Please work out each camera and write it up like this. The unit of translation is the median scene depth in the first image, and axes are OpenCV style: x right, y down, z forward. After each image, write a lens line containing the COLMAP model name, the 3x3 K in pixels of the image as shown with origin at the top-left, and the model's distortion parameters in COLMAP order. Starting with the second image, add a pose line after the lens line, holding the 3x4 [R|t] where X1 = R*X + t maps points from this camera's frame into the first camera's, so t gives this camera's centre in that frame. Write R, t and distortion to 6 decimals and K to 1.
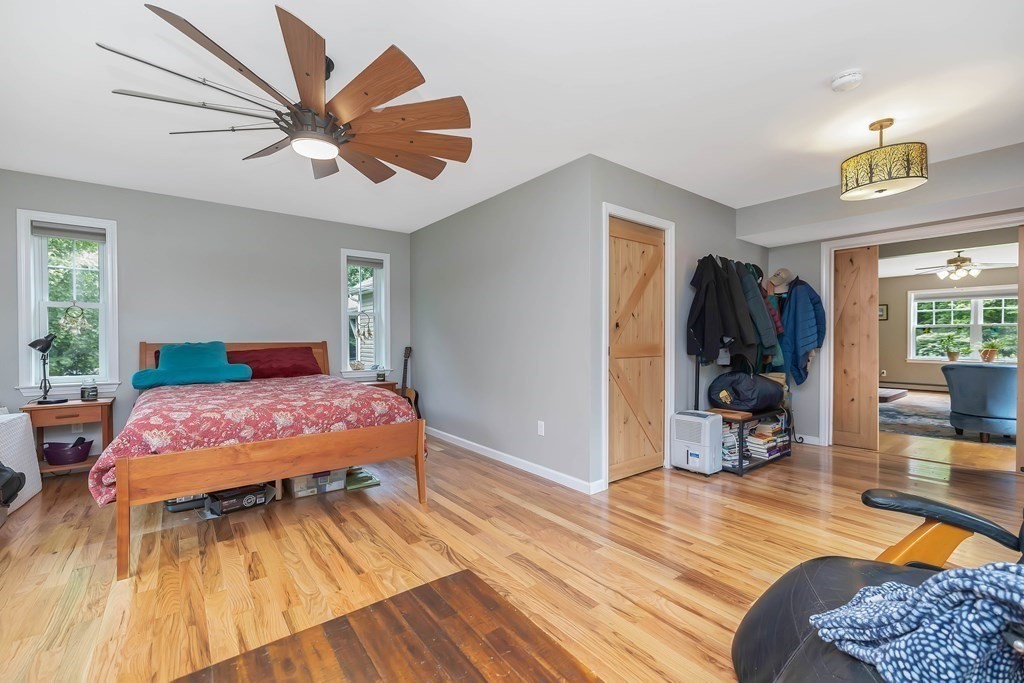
lens RADIAL K [[439.9, 0, 509.4], [0, 439.9, 336.3], [0, 0, 1]] dist [0.000786, 0.000066]
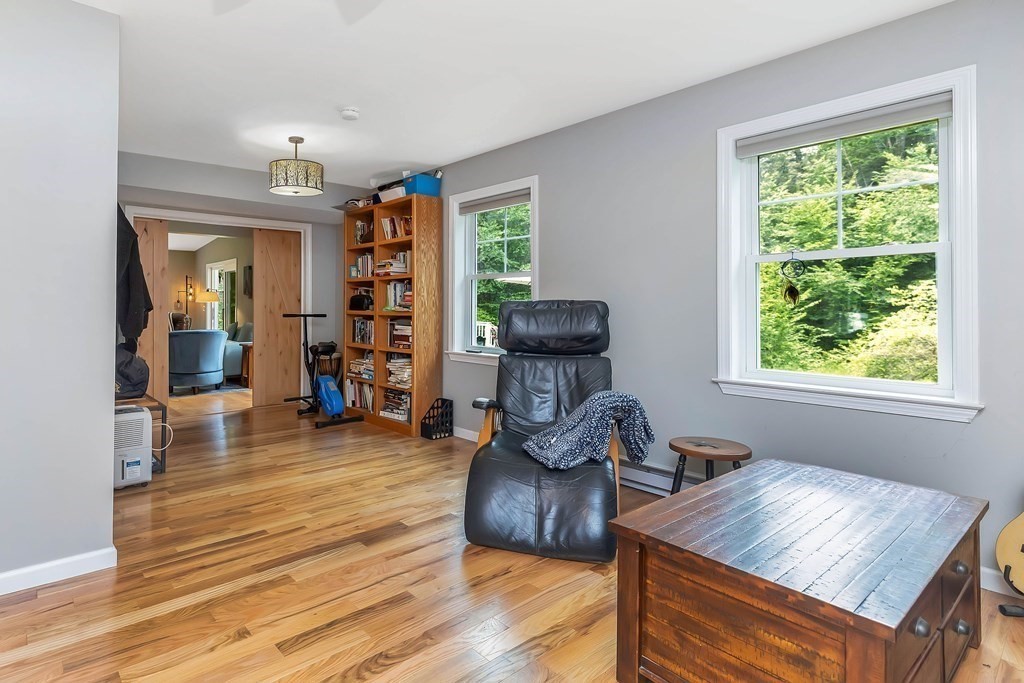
lens RADIAL K [[427.7, 0, 510.6], [0, 427.7, 305.4], [0, 0, 1]] dist [0.000749, 0.000069]
pose [[0.012693, 0.007382, 0.999892, -0.501781], [-0.004805, 0.999962, -0.007322, -0.005131], [-0.999908, -0.004712, 0.012728, 0.527656]]
